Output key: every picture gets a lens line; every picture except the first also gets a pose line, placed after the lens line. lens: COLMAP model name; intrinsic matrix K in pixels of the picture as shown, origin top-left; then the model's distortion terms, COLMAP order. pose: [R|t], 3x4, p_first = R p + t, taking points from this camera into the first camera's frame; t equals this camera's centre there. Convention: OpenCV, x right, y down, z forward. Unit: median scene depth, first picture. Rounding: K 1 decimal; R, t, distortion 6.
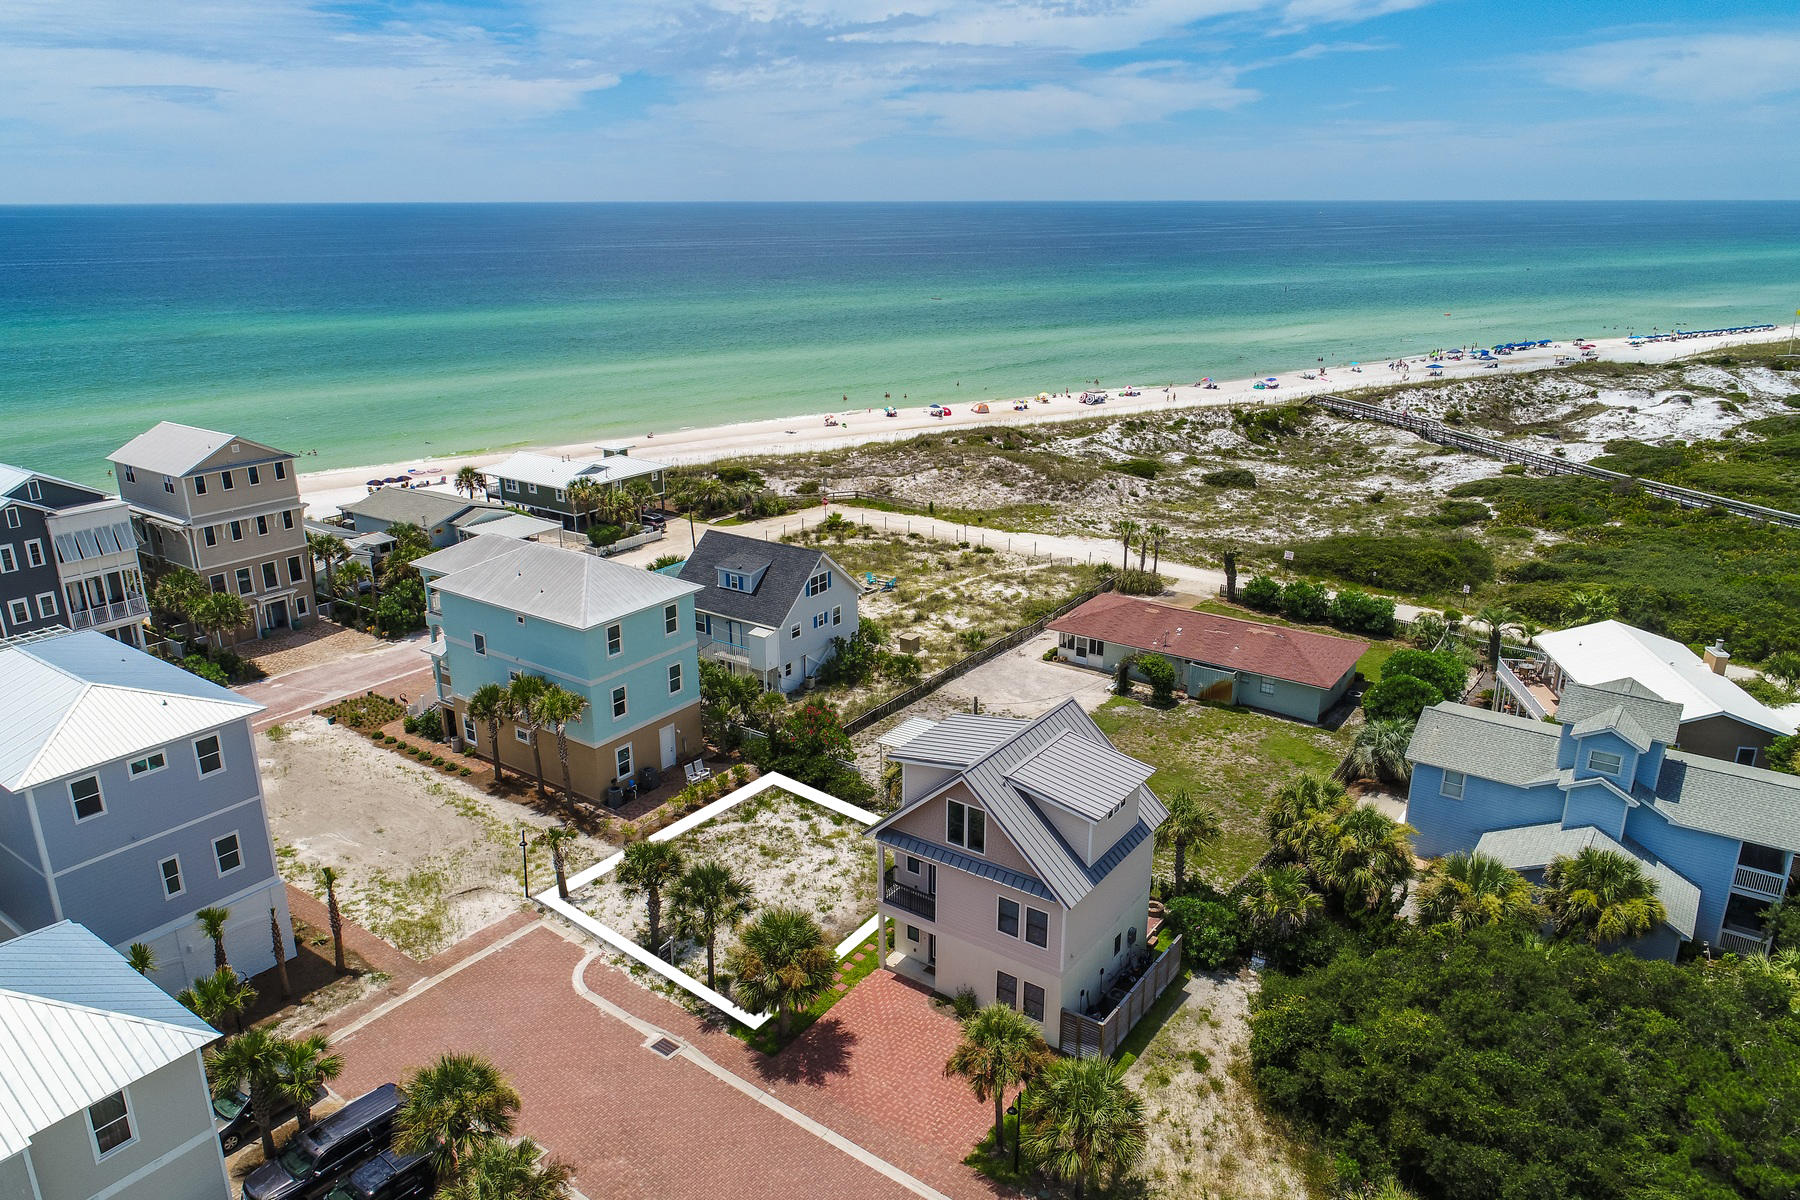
lens RADIAL K [[1188.5, 0, 900.0], [0, 1188.5, 600.0], [0, 0, 1]] dist [-0.001001, -0.003770]
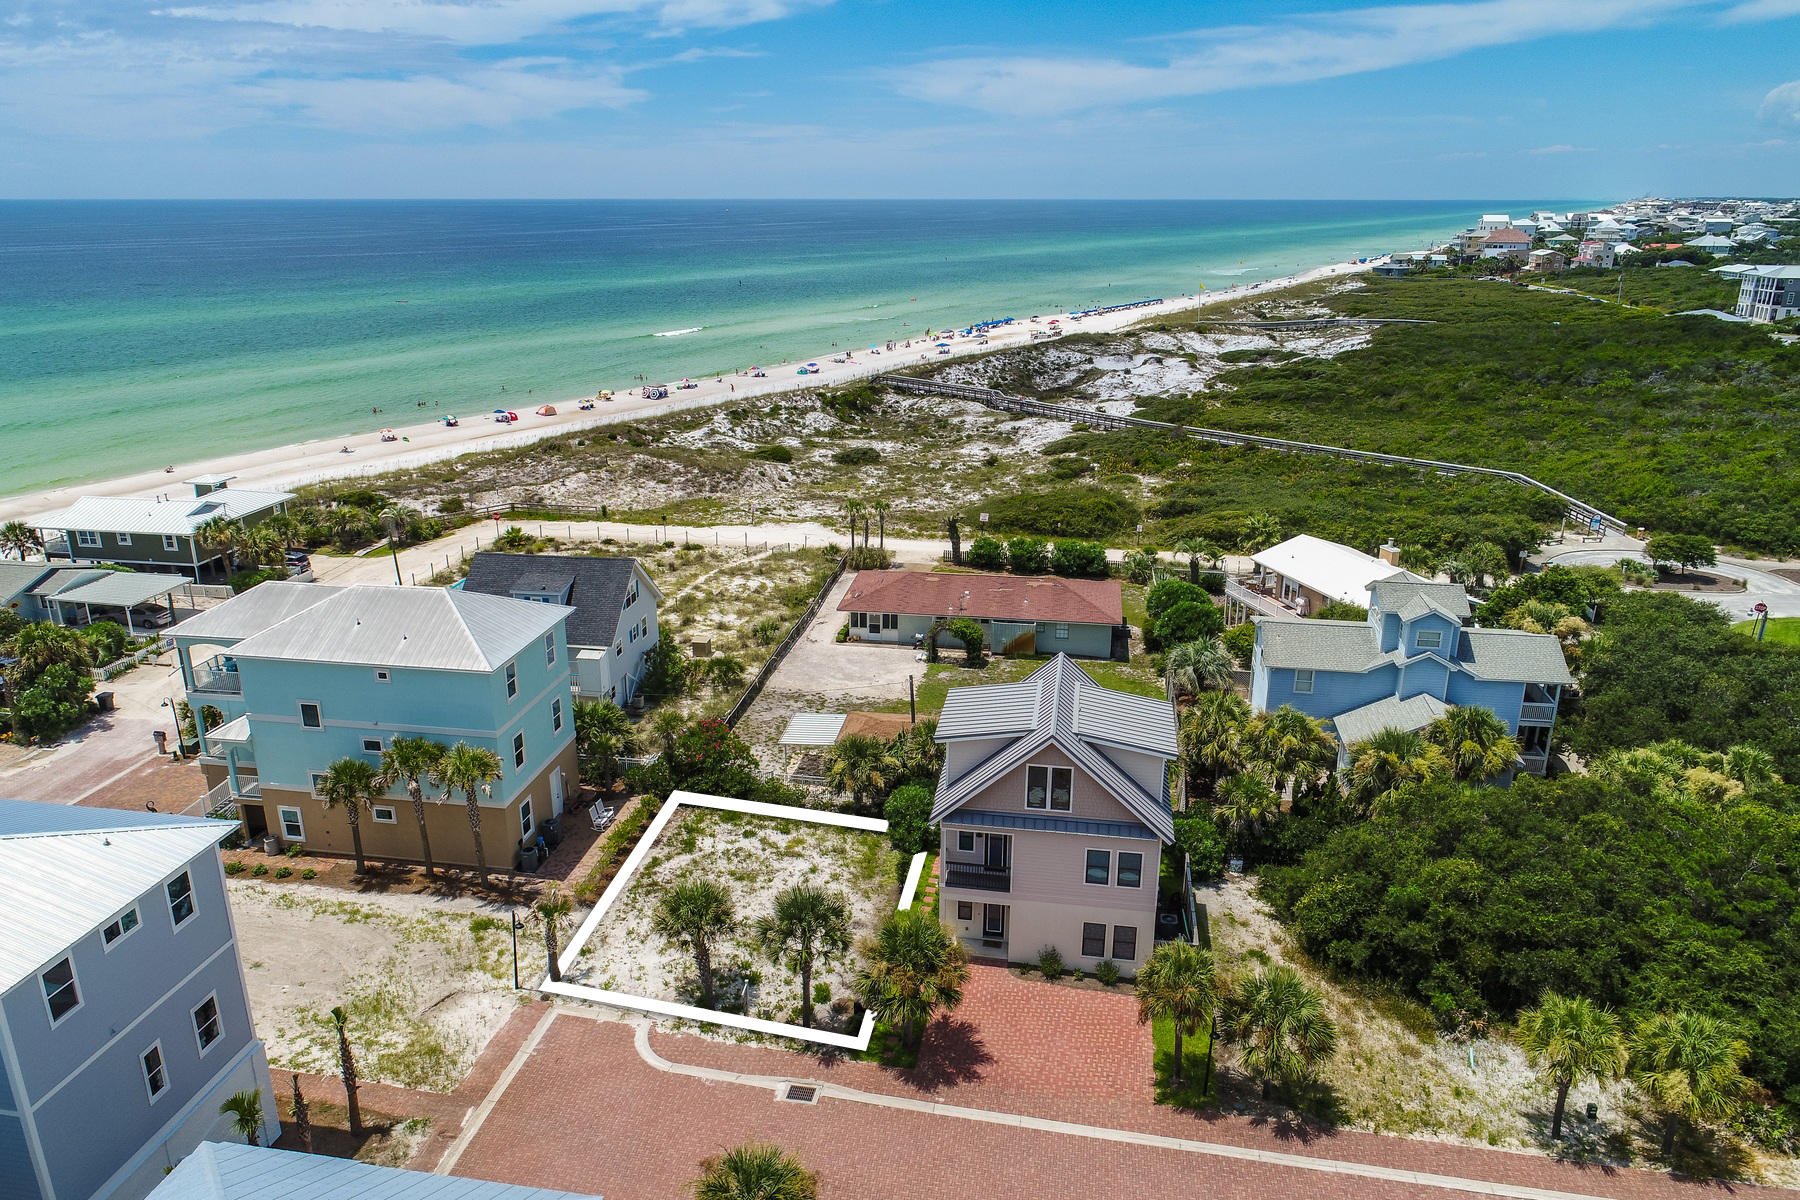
lens RADIAL K [[1191.7, 0, 884.7], [0, 1191.7, 591.3], [0, 0, 1]] dist [-0.000577, -0.002813]
pose [[0.901469, -0.132842, 0.411954, -0.226064], [0.135226, 0.990536, 0.023504, -0.009388], [-0.411177, 0.034518, 0.910902, 0.060913]]
